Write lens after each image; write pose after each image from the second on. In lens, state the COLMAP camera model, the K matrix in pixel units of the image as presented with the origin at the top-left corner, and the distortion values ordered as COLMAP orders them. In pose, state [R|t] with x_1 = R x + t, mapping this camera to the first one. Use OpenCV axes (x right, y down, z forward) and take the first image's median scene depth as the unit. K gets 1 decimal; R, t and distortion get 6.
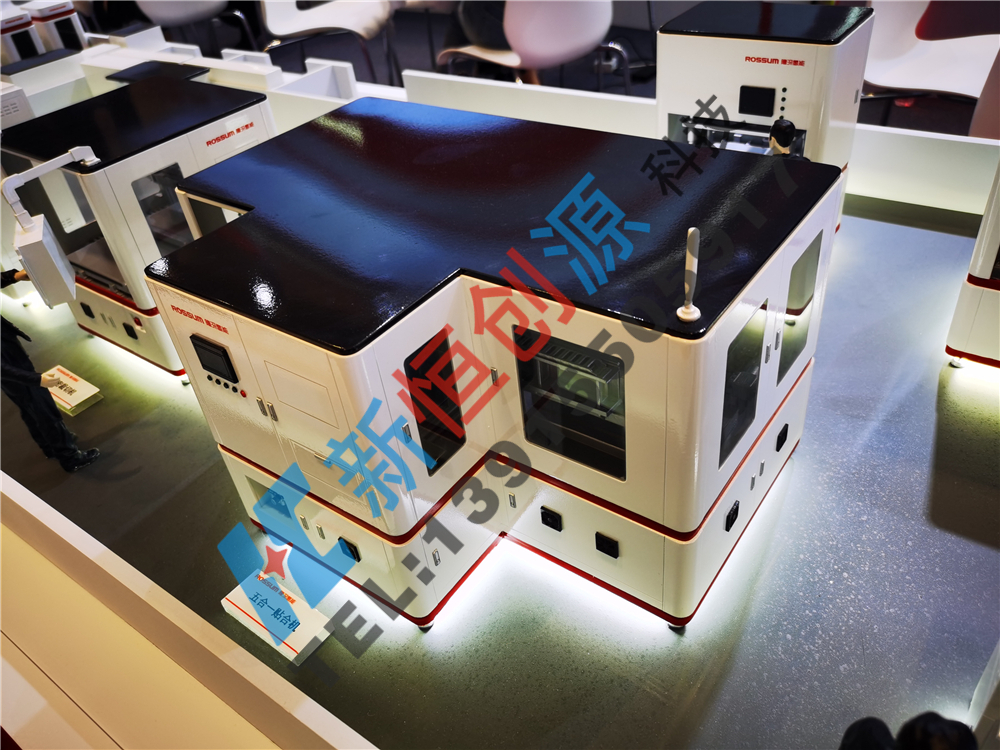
lens RADIAL K [[780.2, 0, 500.3], [0, 780.2, 372.6], [0, 0, 1]] dist [0.009045, -0.031910]
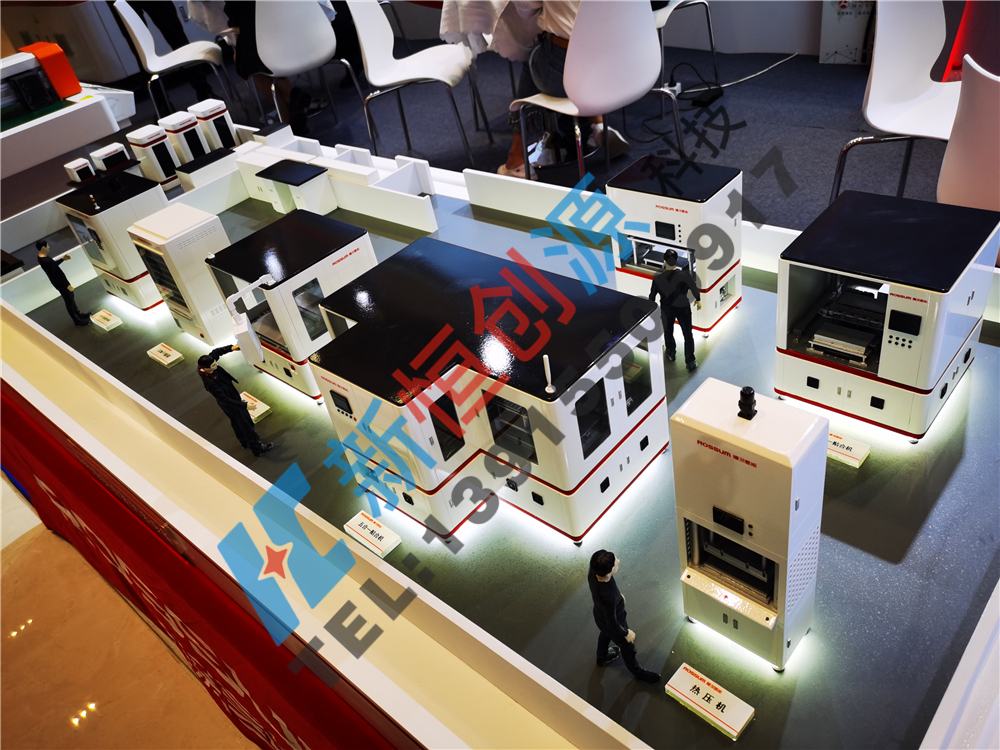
lens RADIAL K [[780.2, 0, 499.7], [0, 780.2, 375.5], [0, 0, 1]] dist [0.009045, -0.031910]
pose [[0.992049, 0.002558, -0.125827, 0.198461], [-0.000288, 0.999837, 0.018060, -0.082395], [0.125853, -0.017880, 0.991888, -0.640039]]
